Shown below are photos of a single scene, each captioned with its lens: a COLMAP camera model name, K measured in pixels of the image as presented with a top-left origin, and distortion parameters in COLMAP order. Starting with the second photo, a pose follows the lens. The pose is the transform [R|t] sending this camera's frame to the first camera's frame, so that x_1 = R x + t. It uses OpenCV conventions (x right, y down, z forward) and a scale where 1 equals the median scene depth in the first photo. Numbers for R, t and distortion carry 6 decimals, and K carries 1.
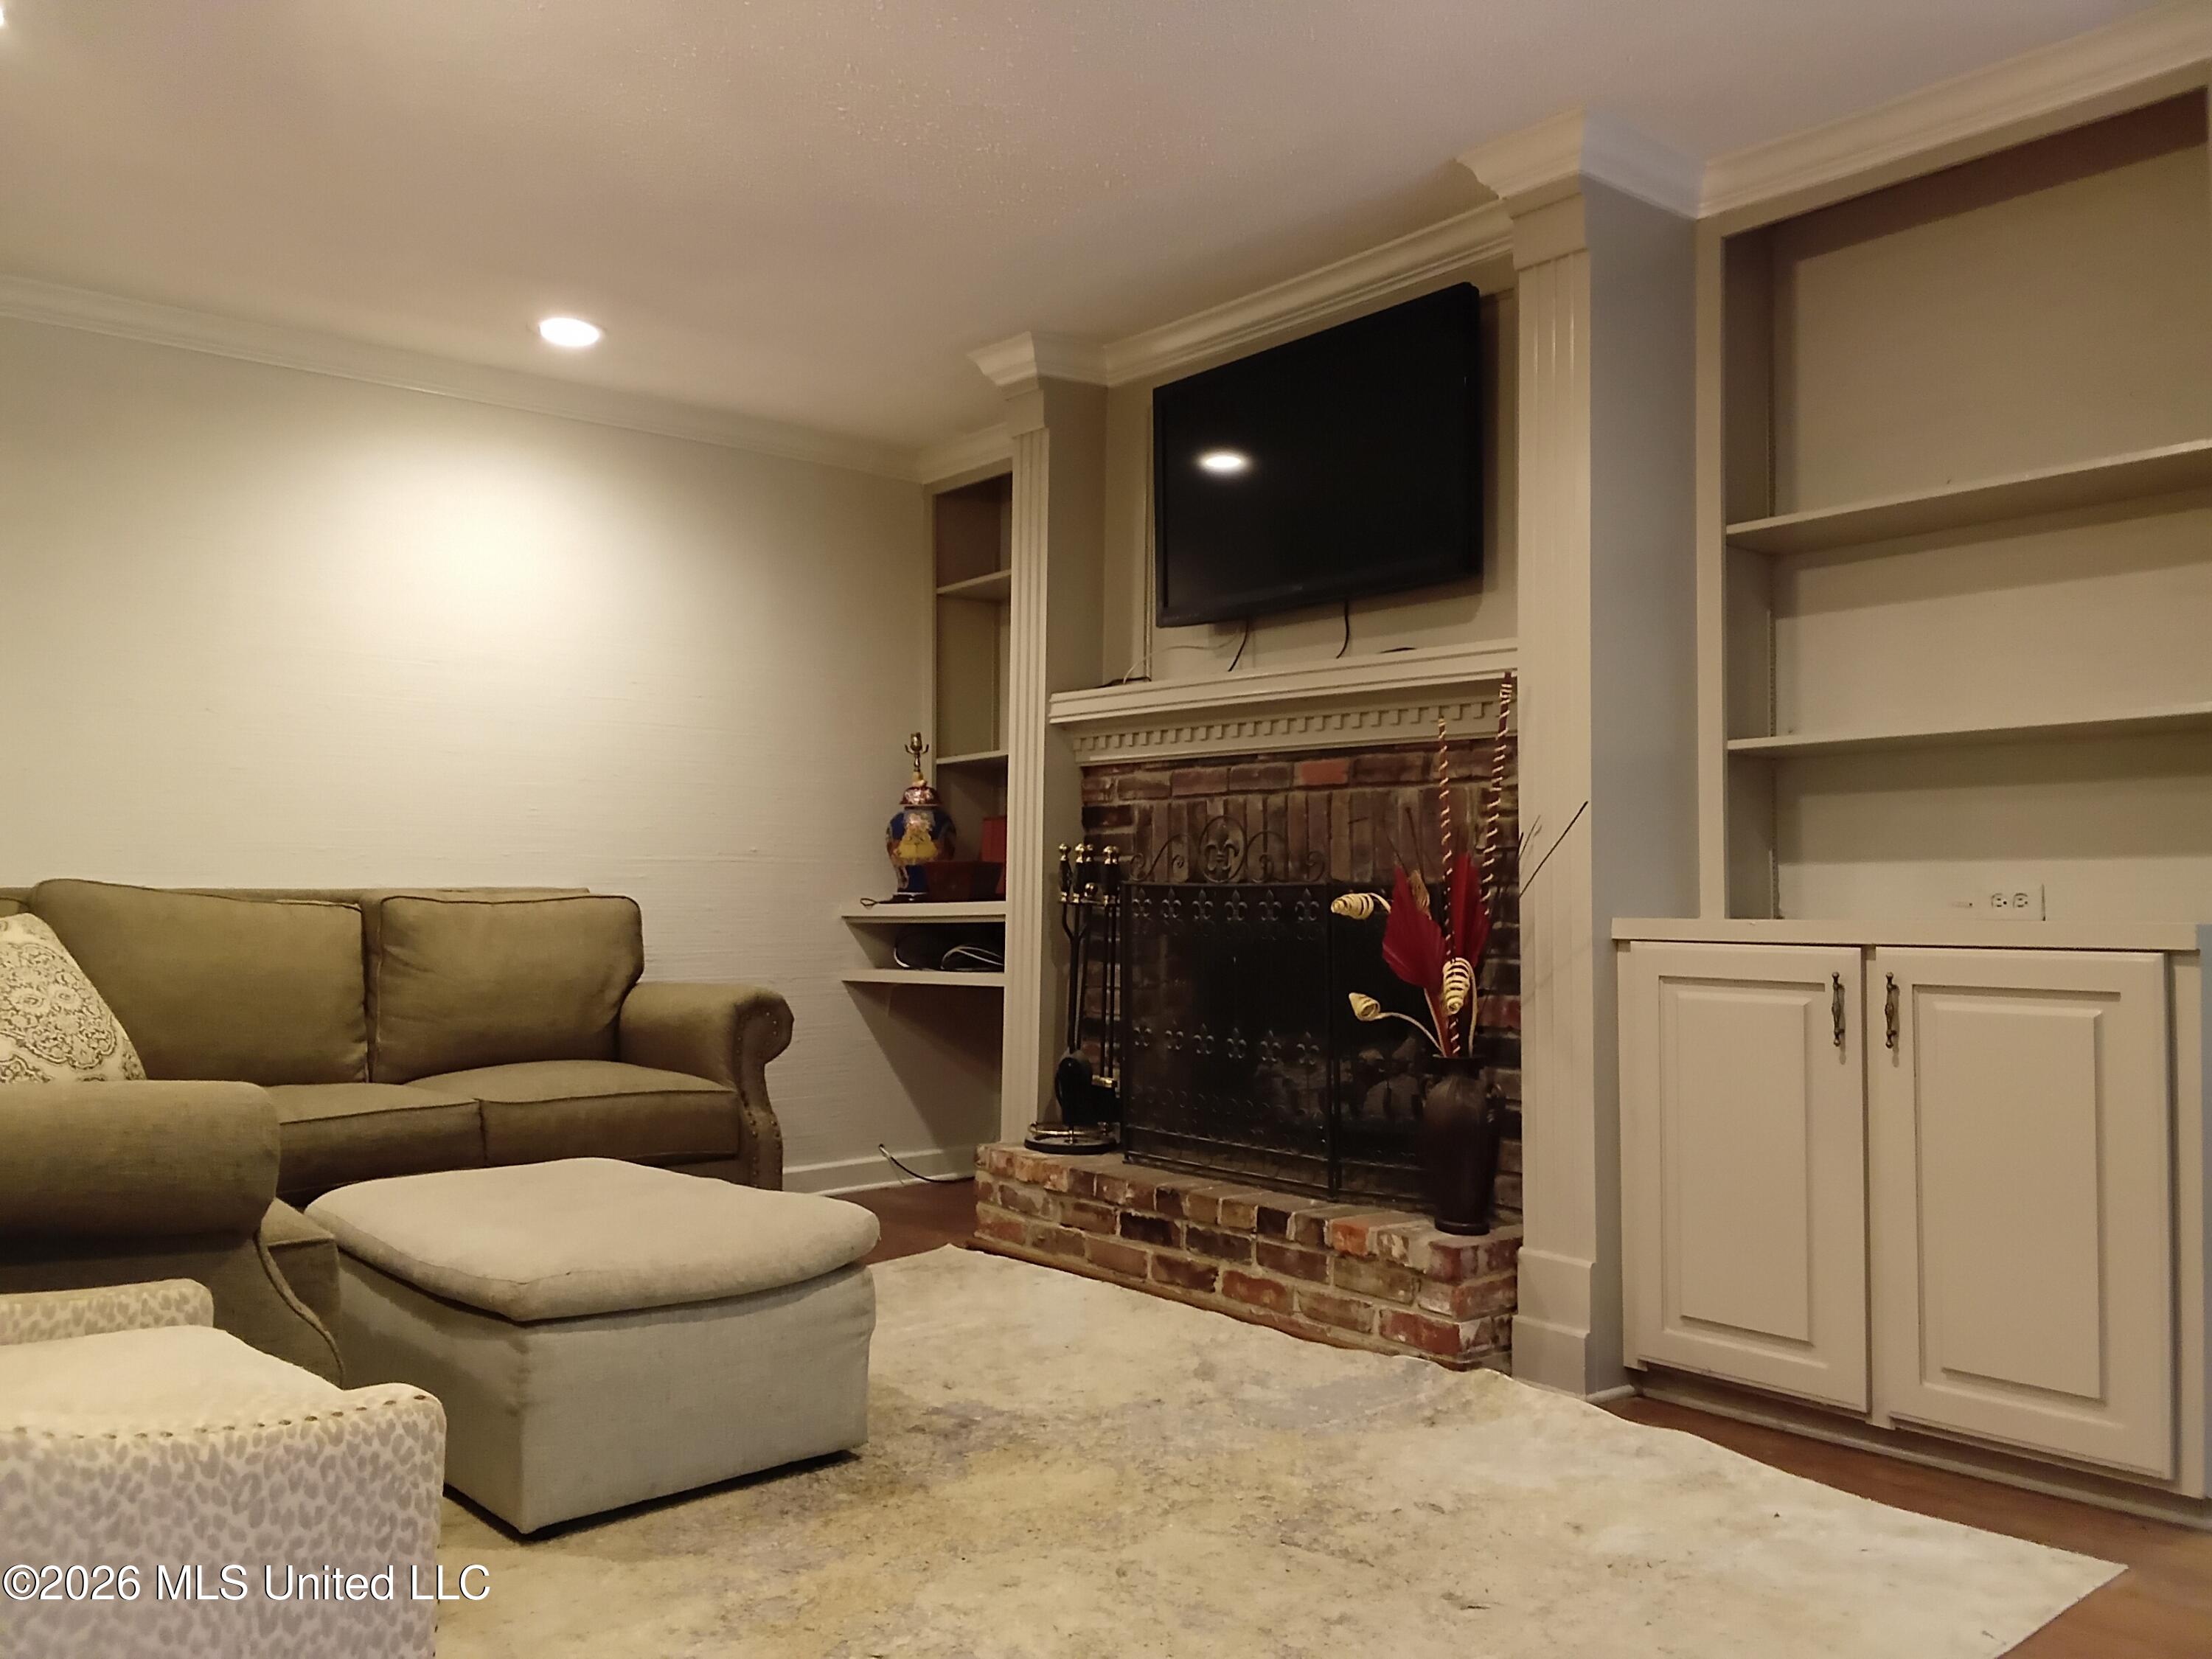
lens RADIAL K [[1755.1, 0, 1113.5], [0, 1755.1, 830.8], [0, 0, 1]] dist [0.084389, -0.137637]
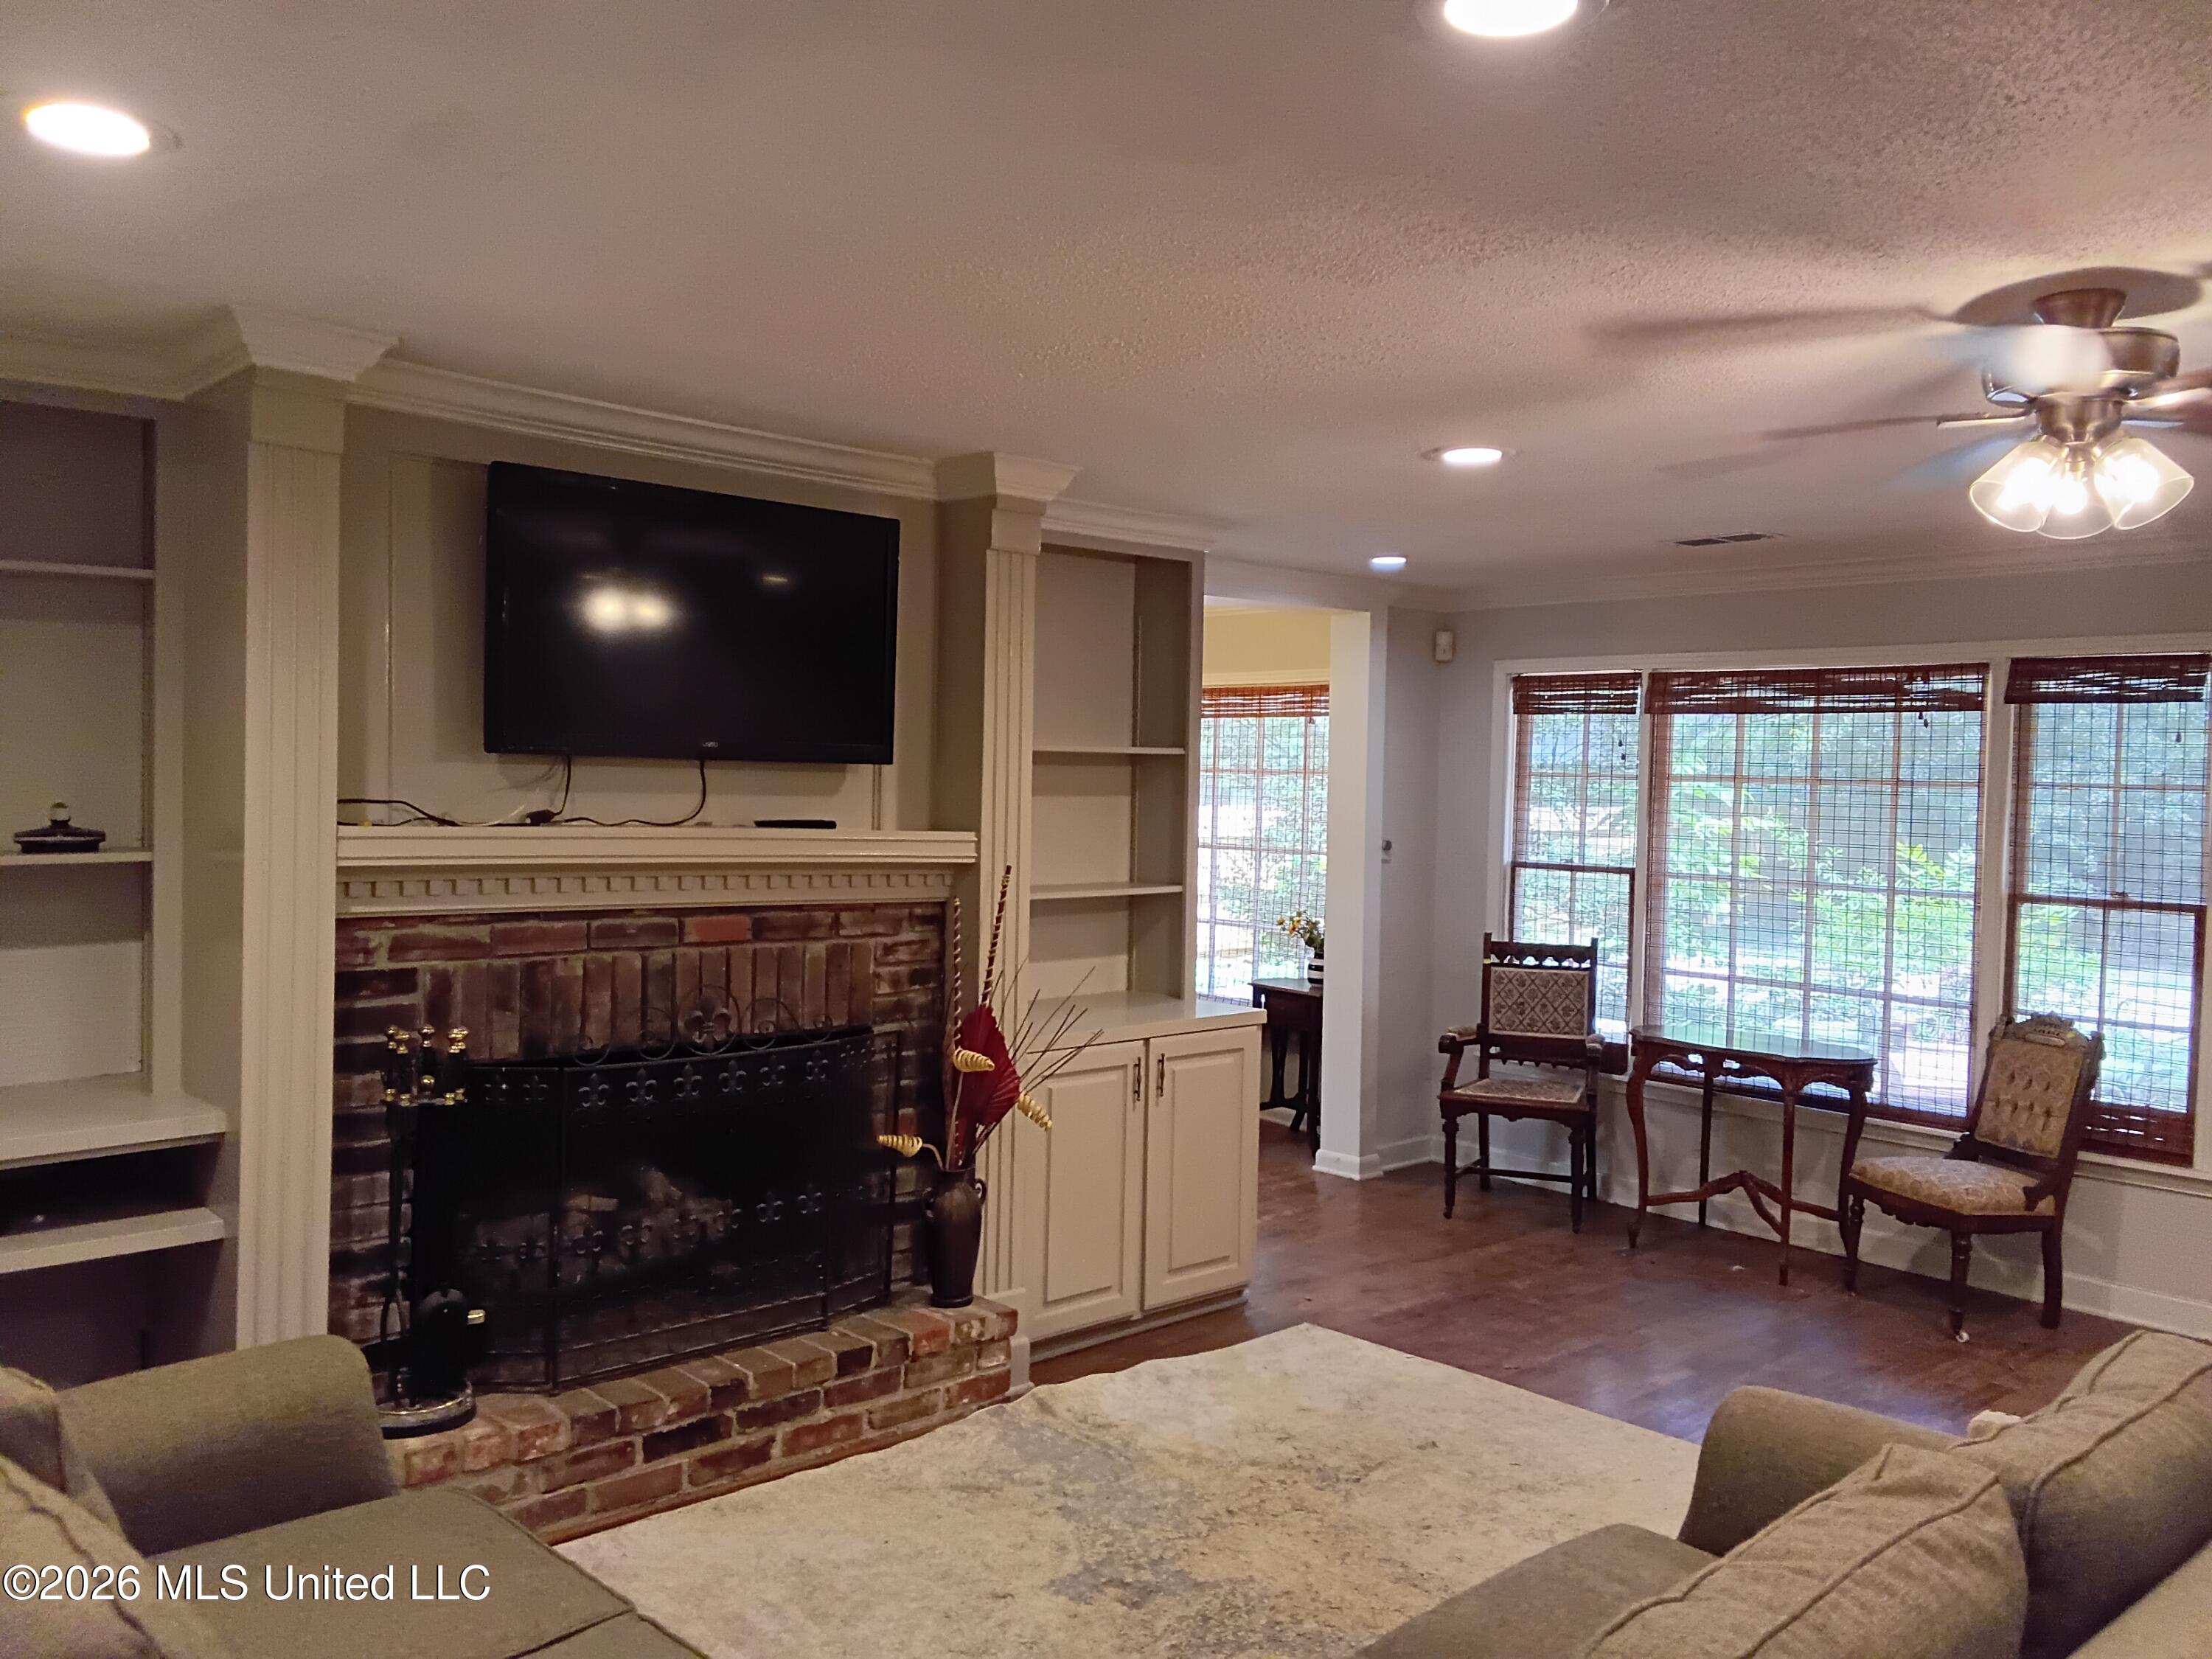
lens RADIAL K [[1730.0, 0, 1130.0], [0, 1730.0, 830.0], [0, 0, 1]] dist [0.135347, -0.249920]
pose [[-0.049056, -0.034324, 0.998206, -0.934301], [-0.059165, 0.997754, 0.031401, -0.141783], [-0.997042, -0.057518, -0.050976, 0.852172]]
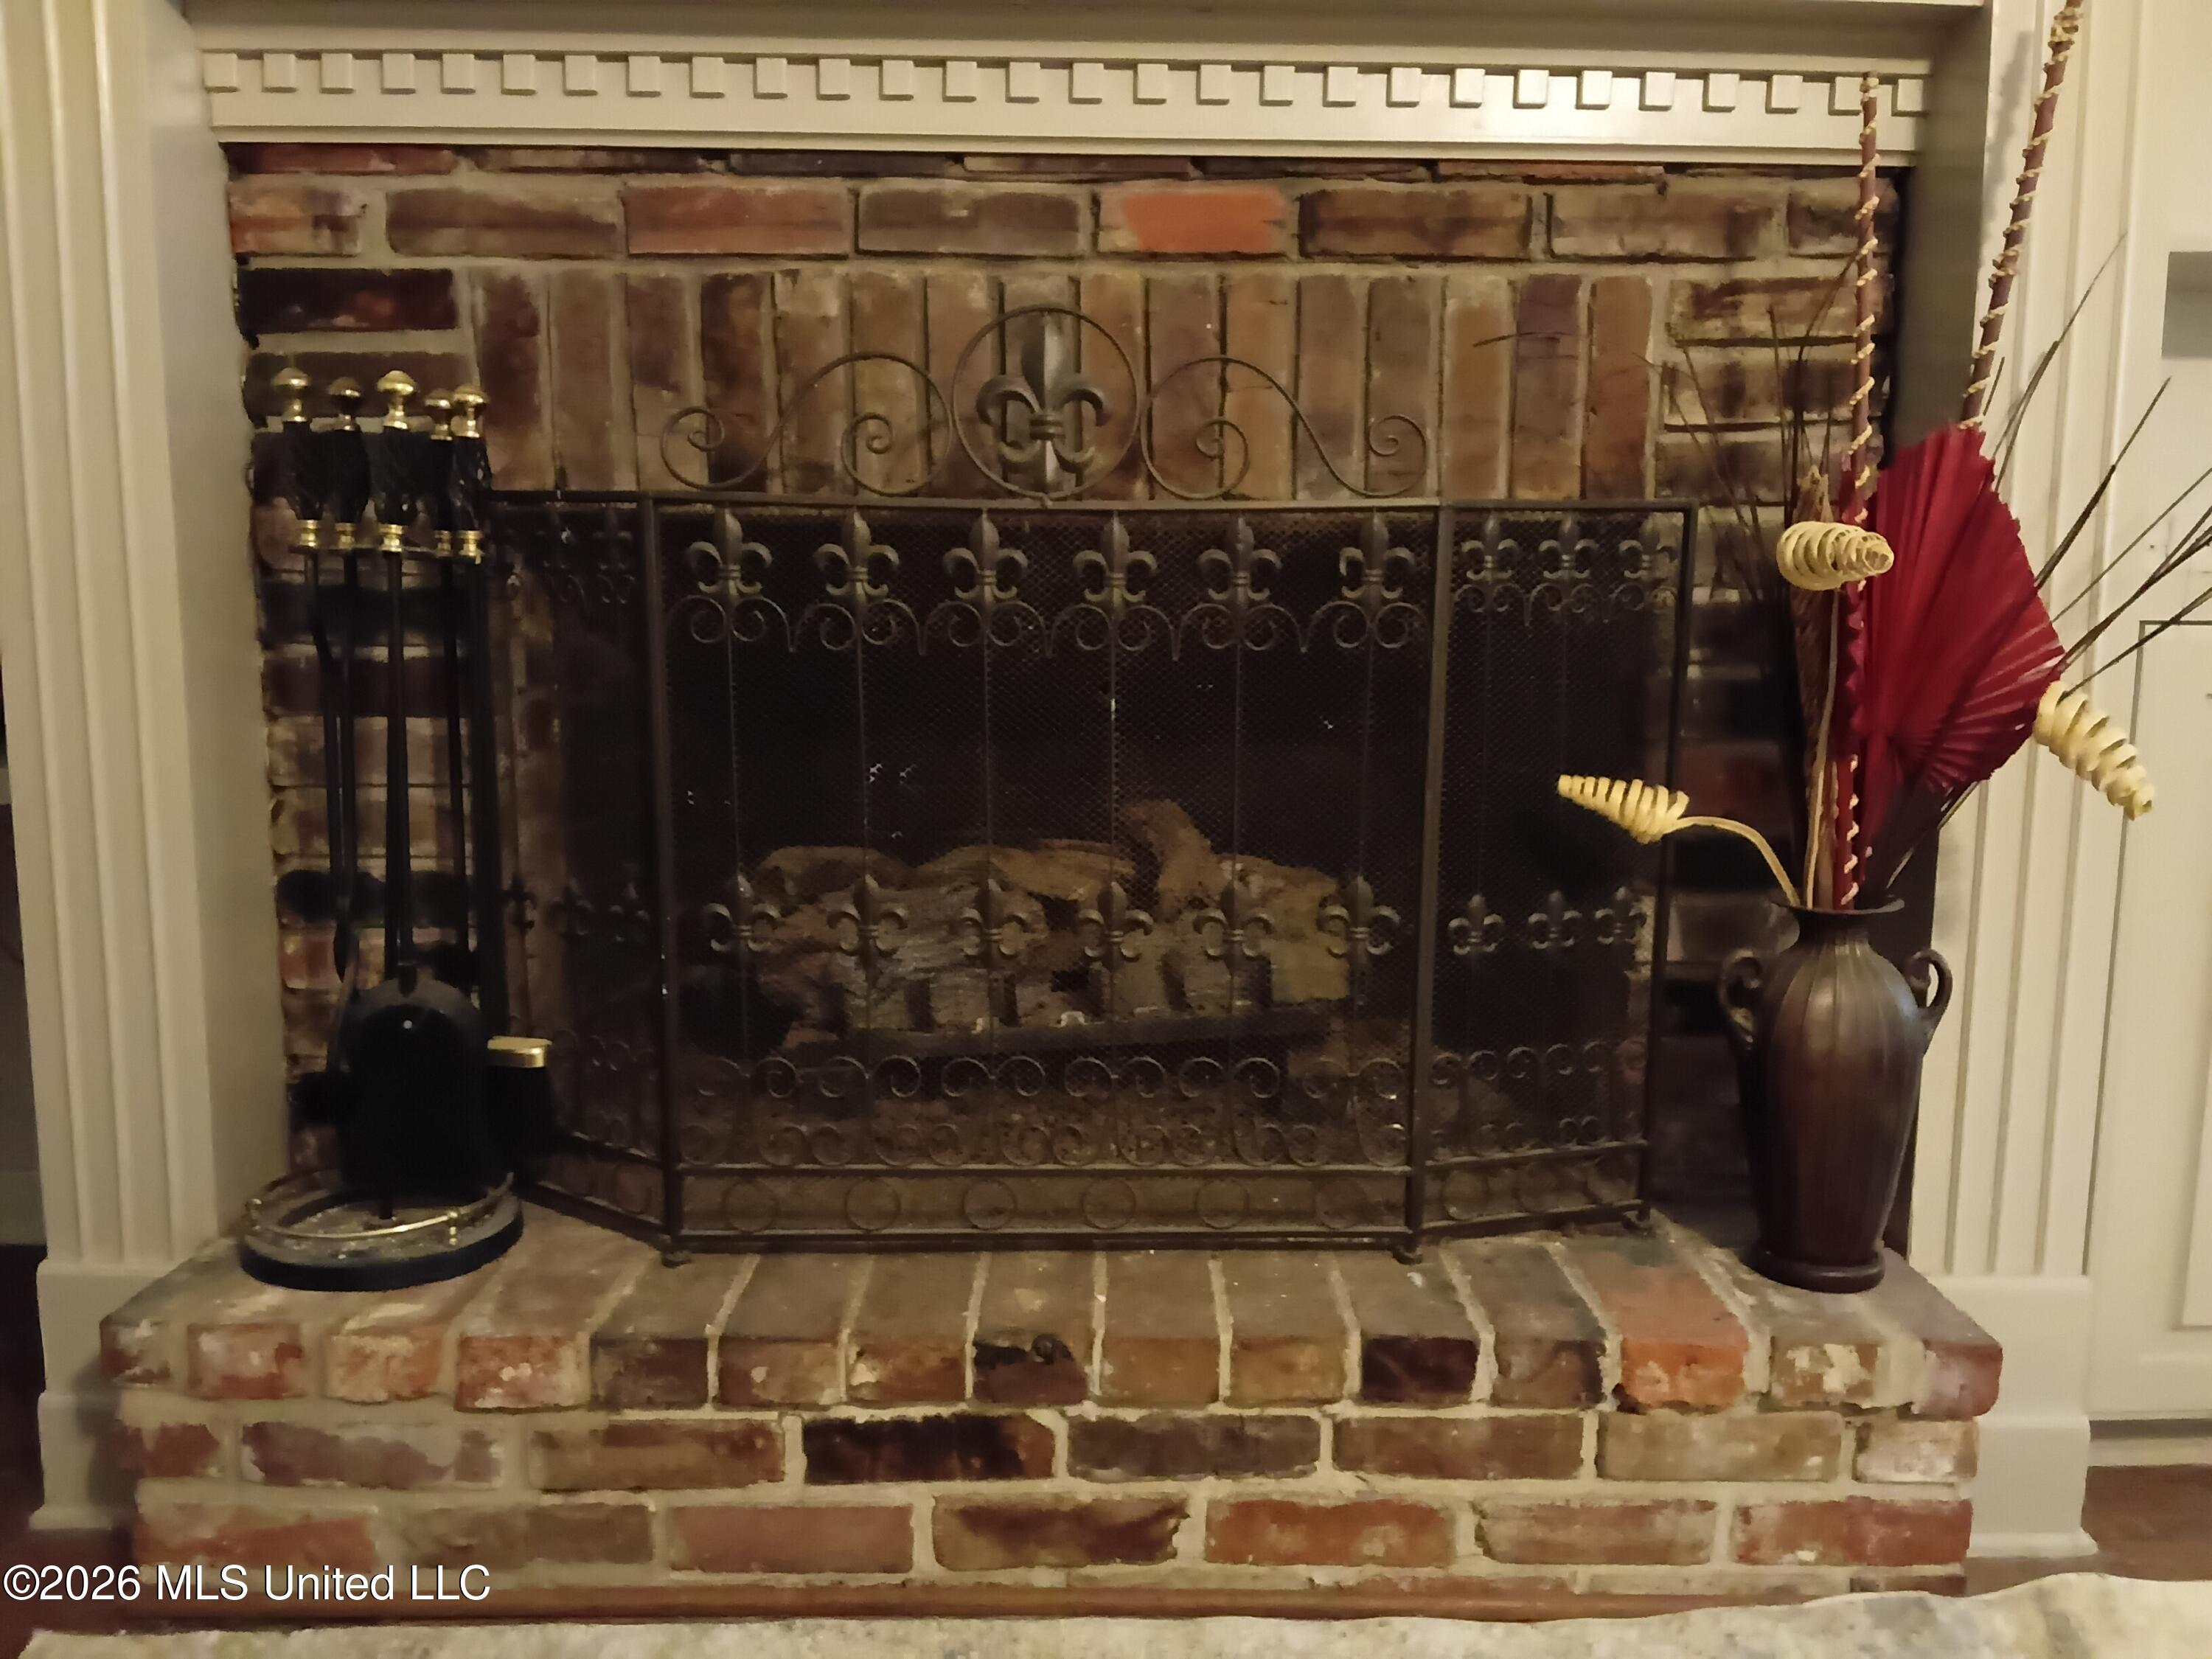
lens RADIAL K [[1755.1, 0, 1113.5], [0, 1755.1, 830.8], [0, 0, 1]] dist [0.084389, -0.137637]
pose [[0.637157, -0.123654, 0.760750, -0.225410], [-0.028439, 0.982602, 0.183533, 0.031516], [-0.770209, -0.138574, 0.622555, 0.775819]]
